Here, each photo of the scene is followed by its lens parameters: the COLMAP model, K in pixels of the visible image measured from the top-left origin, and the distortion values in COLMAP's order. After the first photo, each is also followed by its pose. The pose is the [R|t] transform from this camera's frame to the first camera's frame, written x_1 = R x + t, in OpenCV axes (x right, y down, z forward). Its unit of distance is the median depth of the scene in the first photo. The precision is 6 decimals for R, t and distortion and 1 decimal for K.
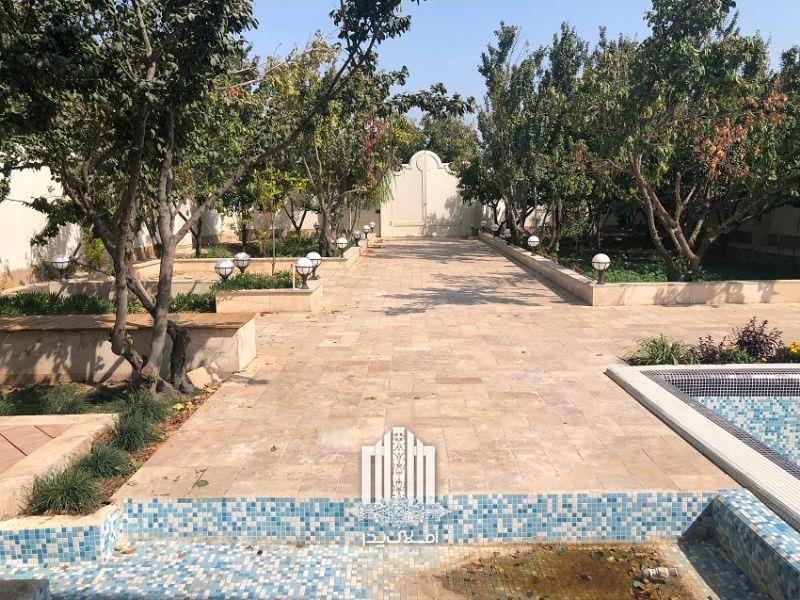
lens RADIAL K [[655.9, 0, 406.2], [0, 655.9, 293.9], [0, 0, 1]] dist [0.022102, -0.005914]
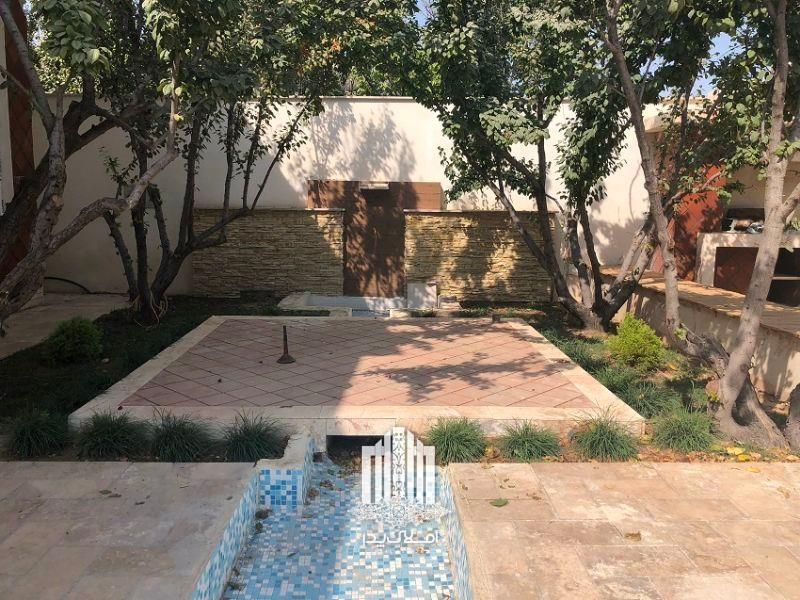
lens RADIAL K [[645.7, 0, 406.3], [0, 645.7, 294.3], [0, 0, 1]] dist [0.034209, -0.032723]
pose [[0.033873, 0.152879, -0.987664, 0.393147], [-0.154415, 0.977165, 0.145958, -0.051585], [0.987425, 0.147566, 0.056706, 0.755699]]
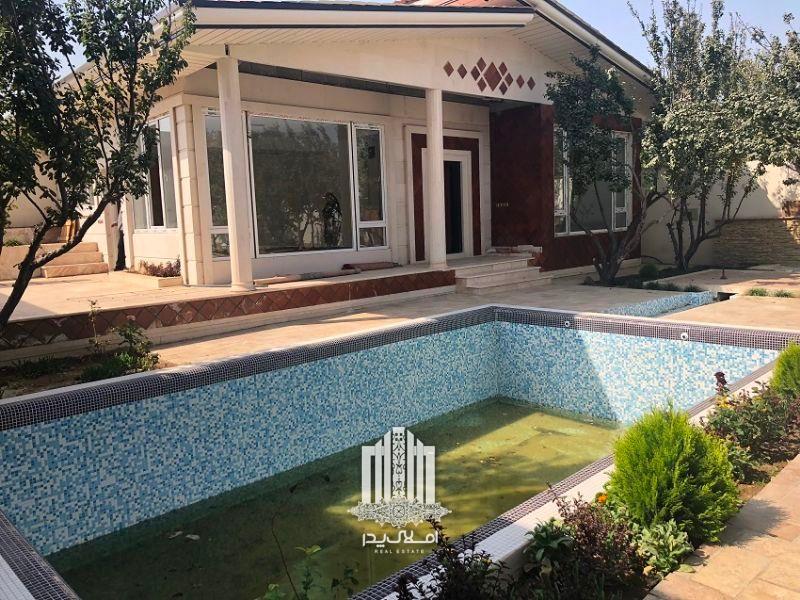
lens RADIAL K [[655.9, 0, 406.2], [0, 655.9, 293.9], [0, 0, 1]] dist [0.022102, -0.005914]
pose [[-0.736103, 0.114851, -0.667054, 2.585458], [-0.047881, 0.974195, 0.220571, -0.286176], [0.675174, 0.194302, -0.711609, 1.925341]]
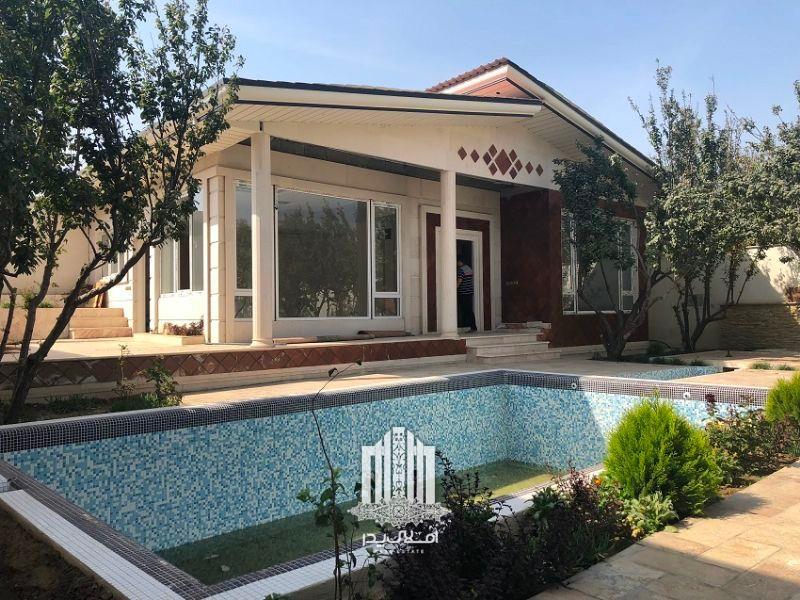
lens RADIAL K [[654.9, 0, 405.9], [0, 654.9, 299.2], [0, 0, 1]] dist [0.027373, -0.014288]
pose [[-0.749431, 0.003777, -0.662072, 2.676049], [-0.070740, 0.993803, 0.085744, -0.171679], [0.658292, 0.111093, -0.744520, 2.025921]]
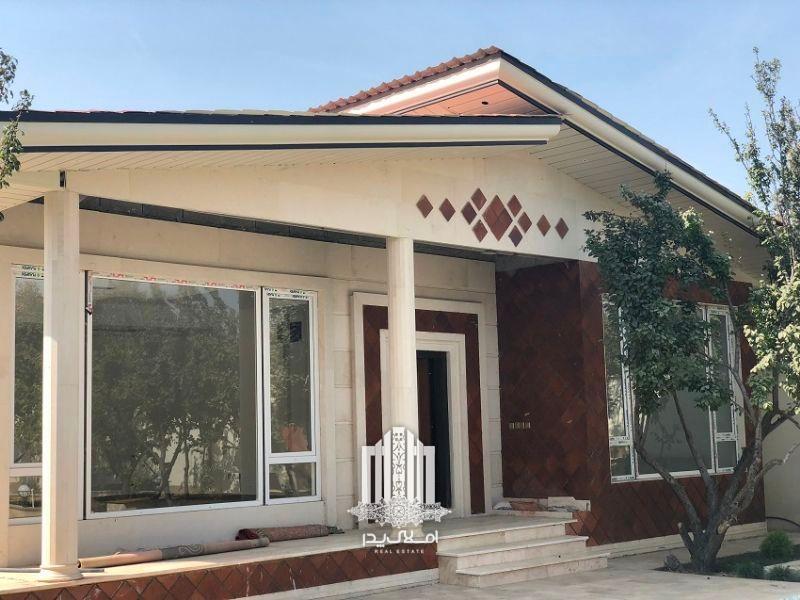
lens RADIAL K [[1194.8, 0, 398.8], [0, 1194.8, 297.2], [0, 0, 1]] dist [0.124145, -0.477035]
pose [[-0.714112, -0.050566, -0.698202, 2.699075], [-0.062005, 0.998036, -0.008862, -0.348284], [0.697280, 0.036963, -0.715846, 2.077521]]
